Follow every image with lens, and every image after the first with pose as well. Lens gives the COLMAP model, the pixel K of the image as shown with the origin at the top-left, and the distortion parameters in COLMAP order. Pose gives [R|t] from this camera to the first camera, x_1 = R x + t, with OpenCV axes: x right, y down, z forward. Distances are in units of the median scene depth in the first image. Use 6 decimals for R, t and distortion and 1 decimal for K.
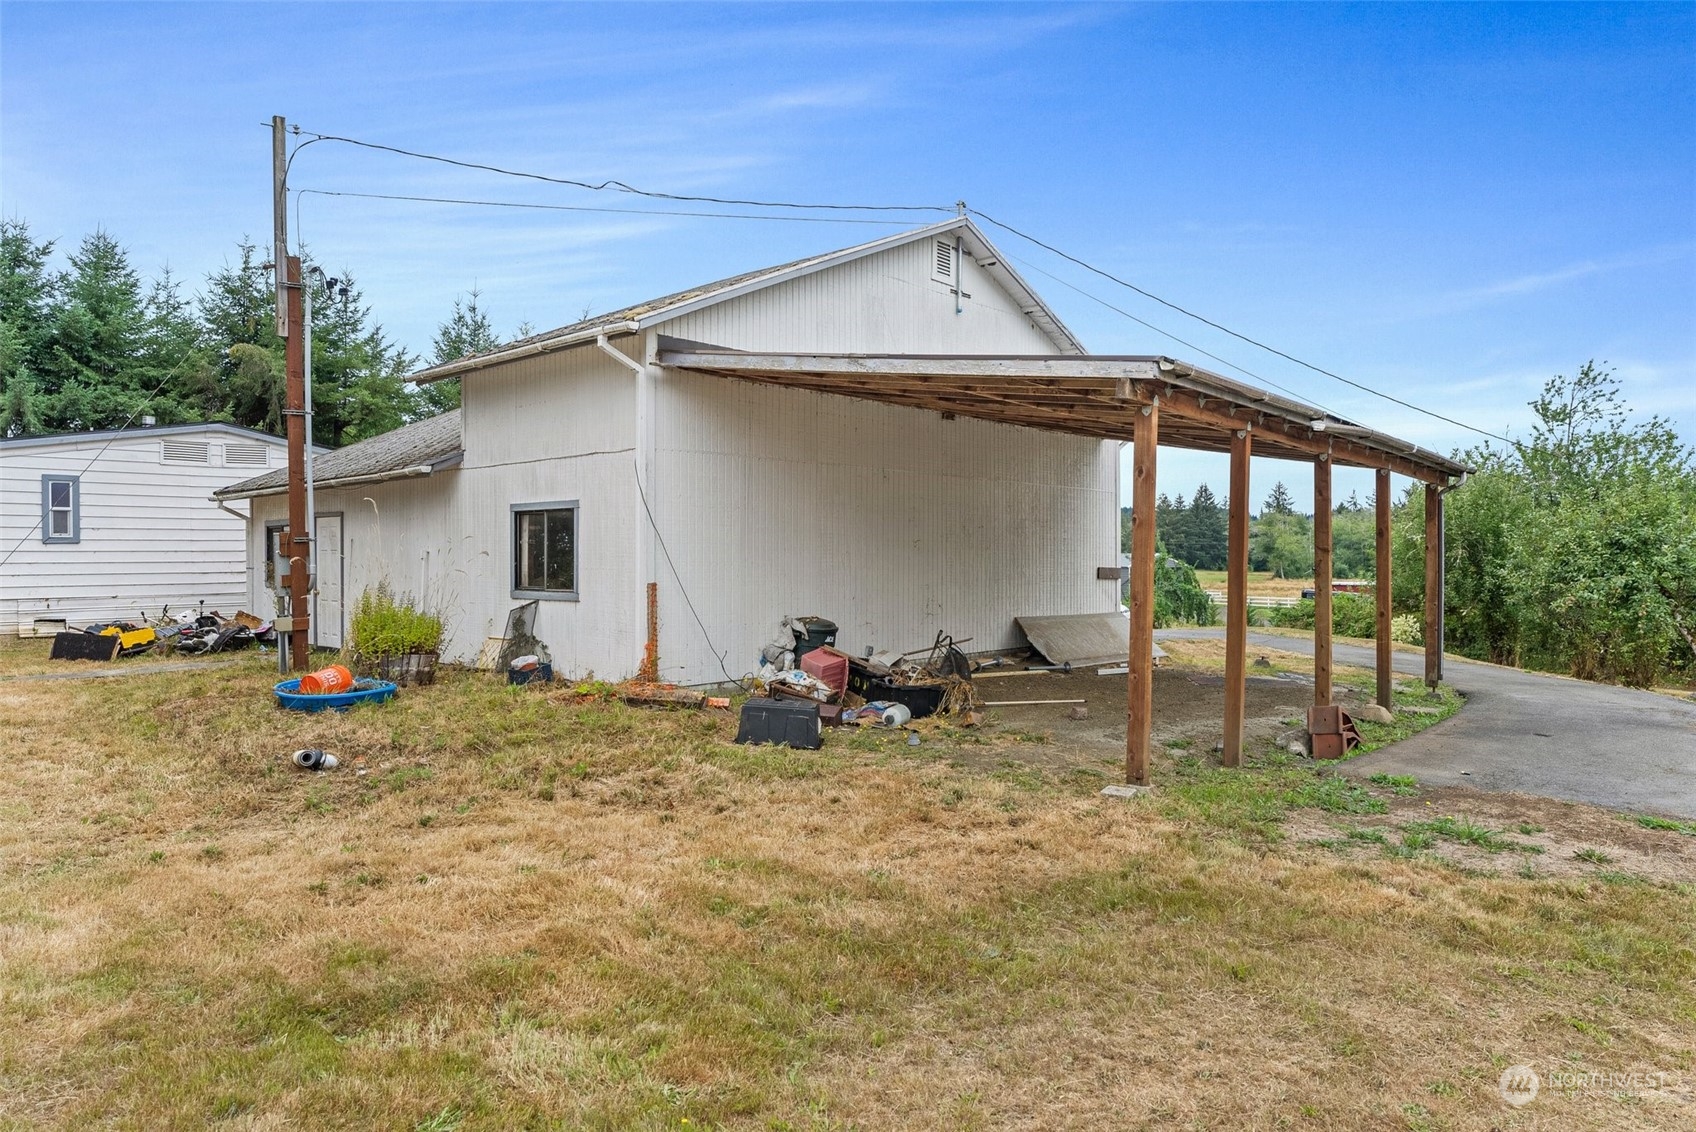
lens RADIAL K [[1036.7, 0, 858.1], [0, 1036.7, 558.7], [0, 0, 1]] dist [-0.021831, 0.002293]
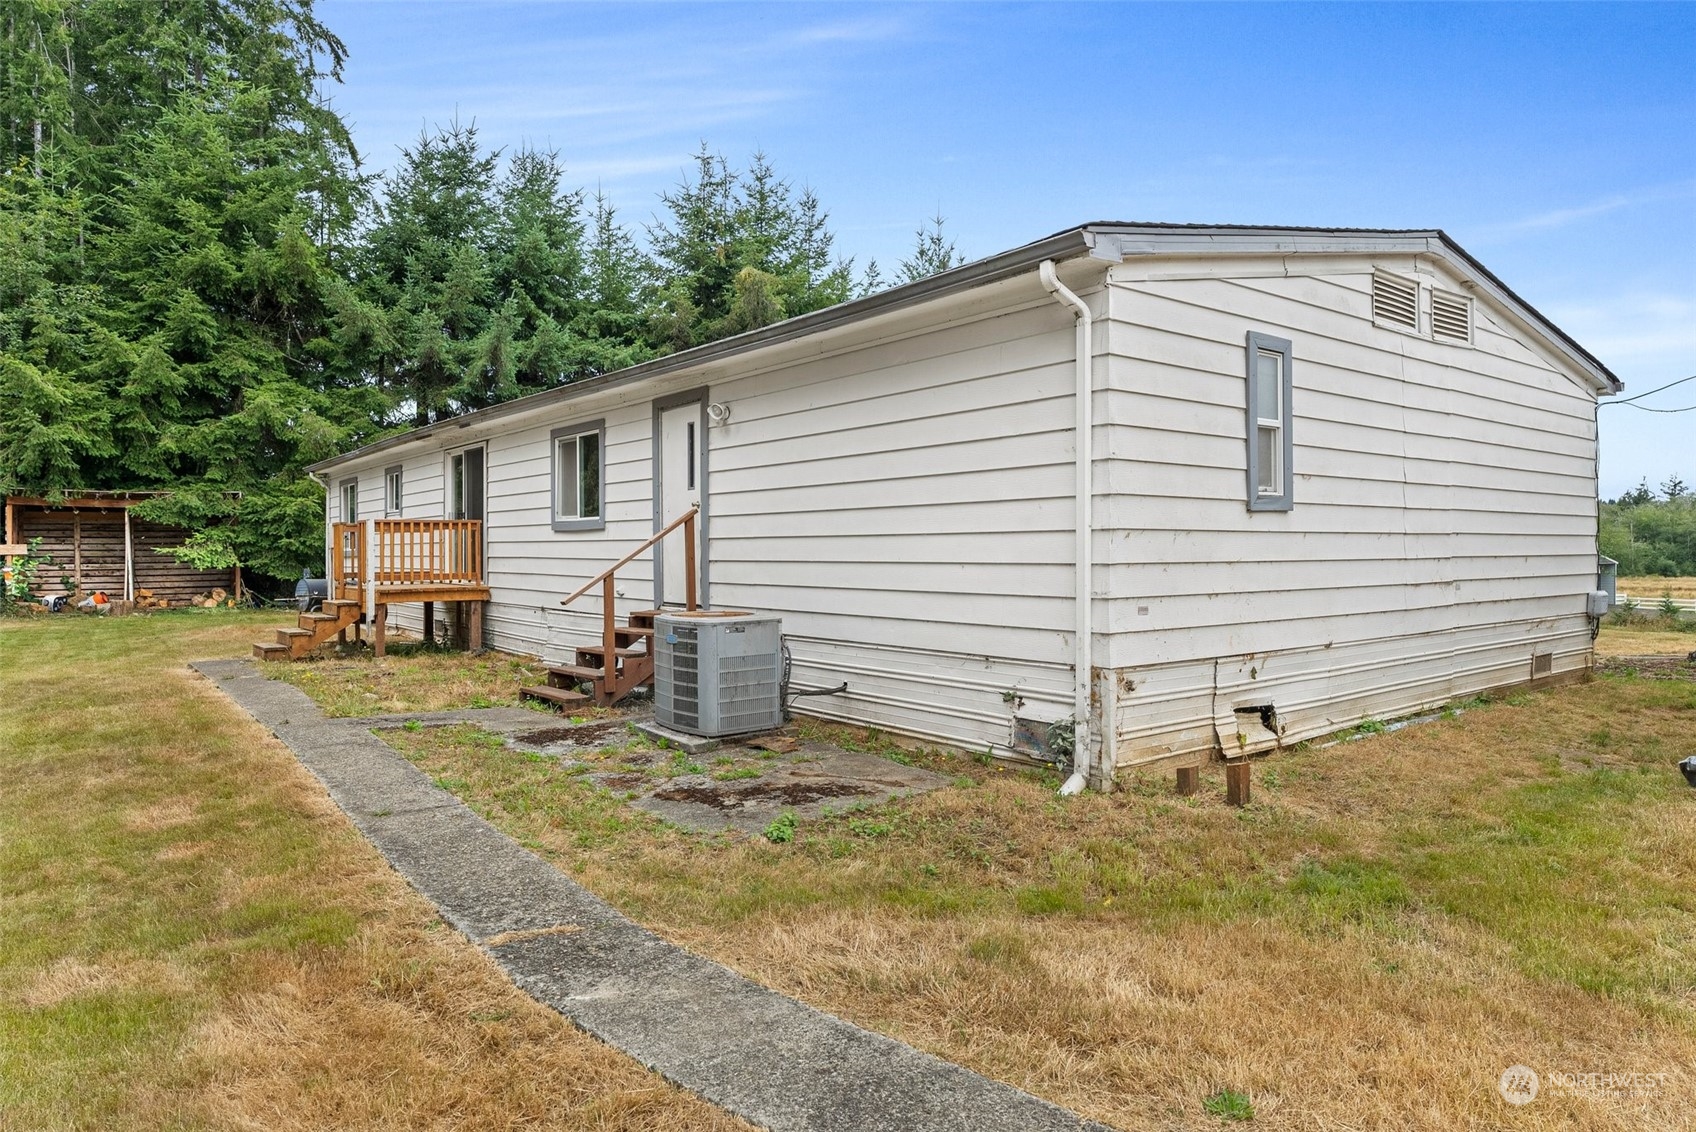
lens RADIAL K [[1036.7, 0, 858.1], [0, 1036.7, 558.7], [0, 0, 1]] dist [-0.021831, 0.002293]
pose [[0.985765, 0.003081, -0.168102, -0.857694], [-0.001981, 0.999976, 0.006711, 0.000795], [0.168119, -0.006282, 0.985747, 0.578532]]
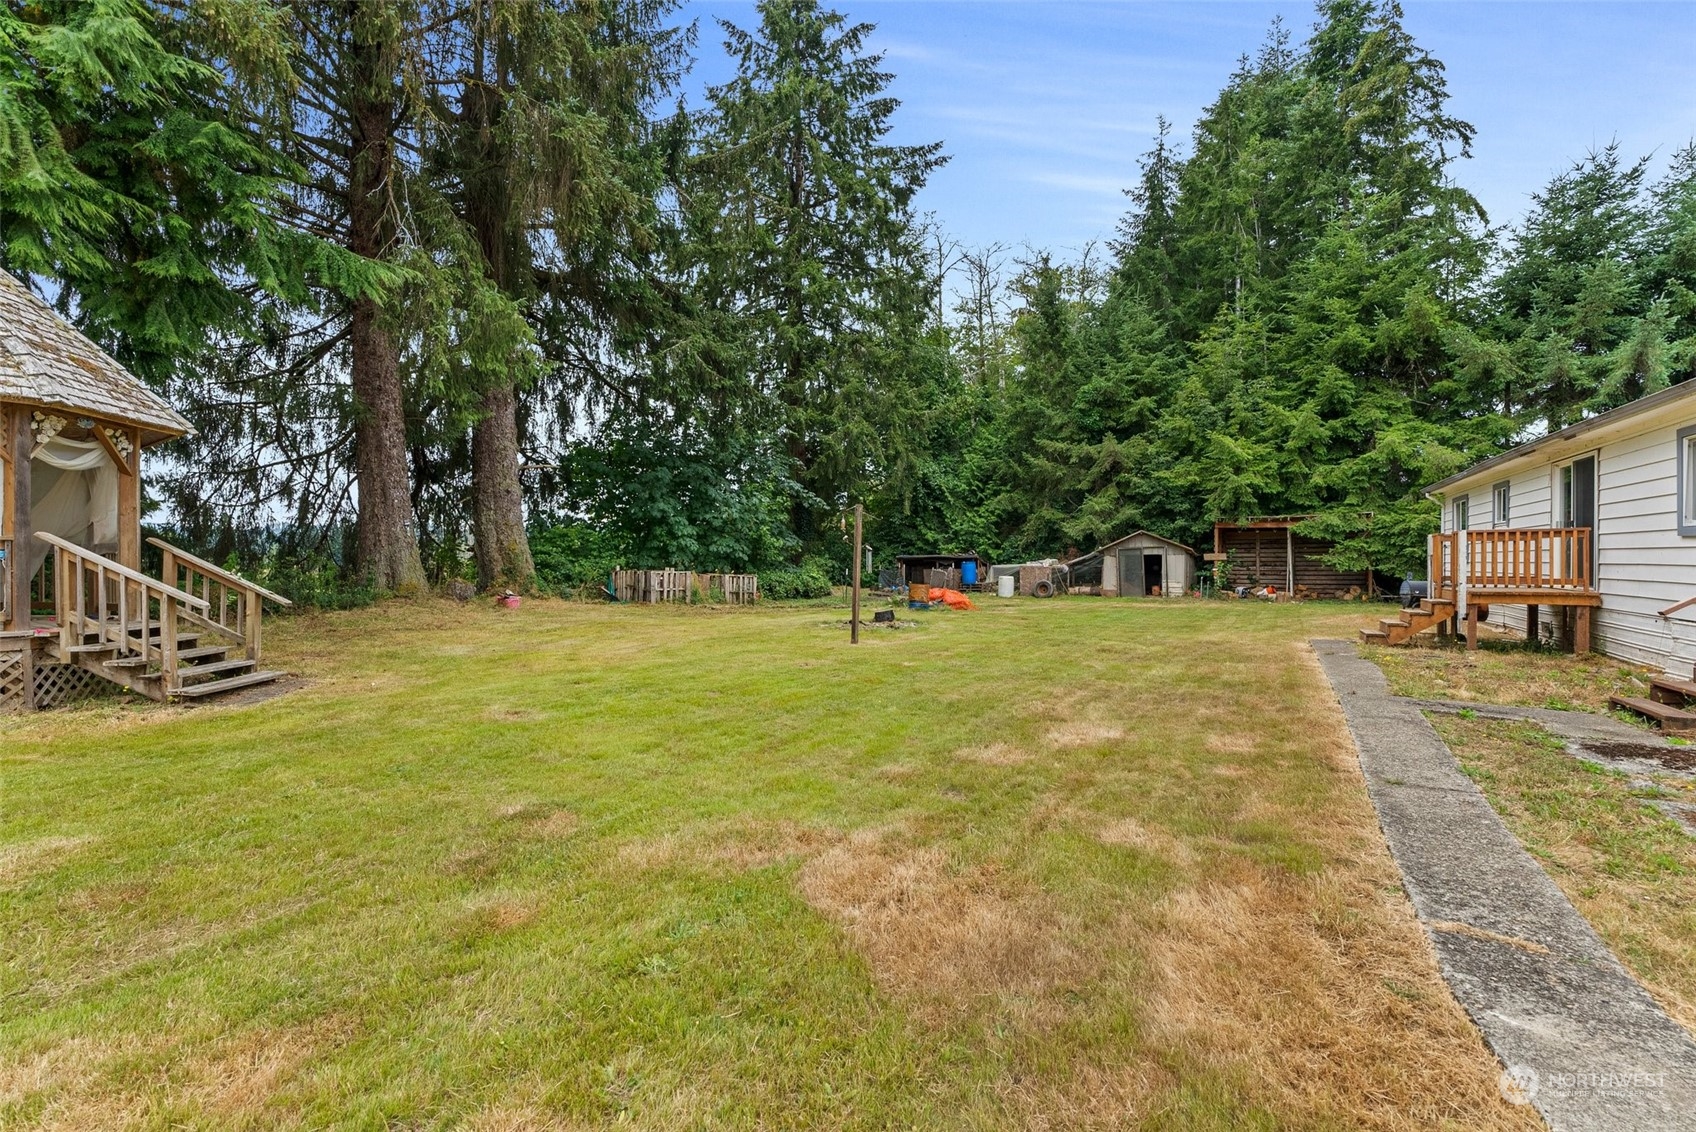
lens RADIAL K [[766.1, 0, 850.8], [0, 766.1, 562.5], [0, 0, 1]] dist [-0.014160, 0.004394]
pose [[0.249222, 0.007743, -0.968416, -0.829390], [-0.001304, 0.999970, 0.007659, 0.000653], [0.968446, -0.000646, 0.249224, 0.624469]]
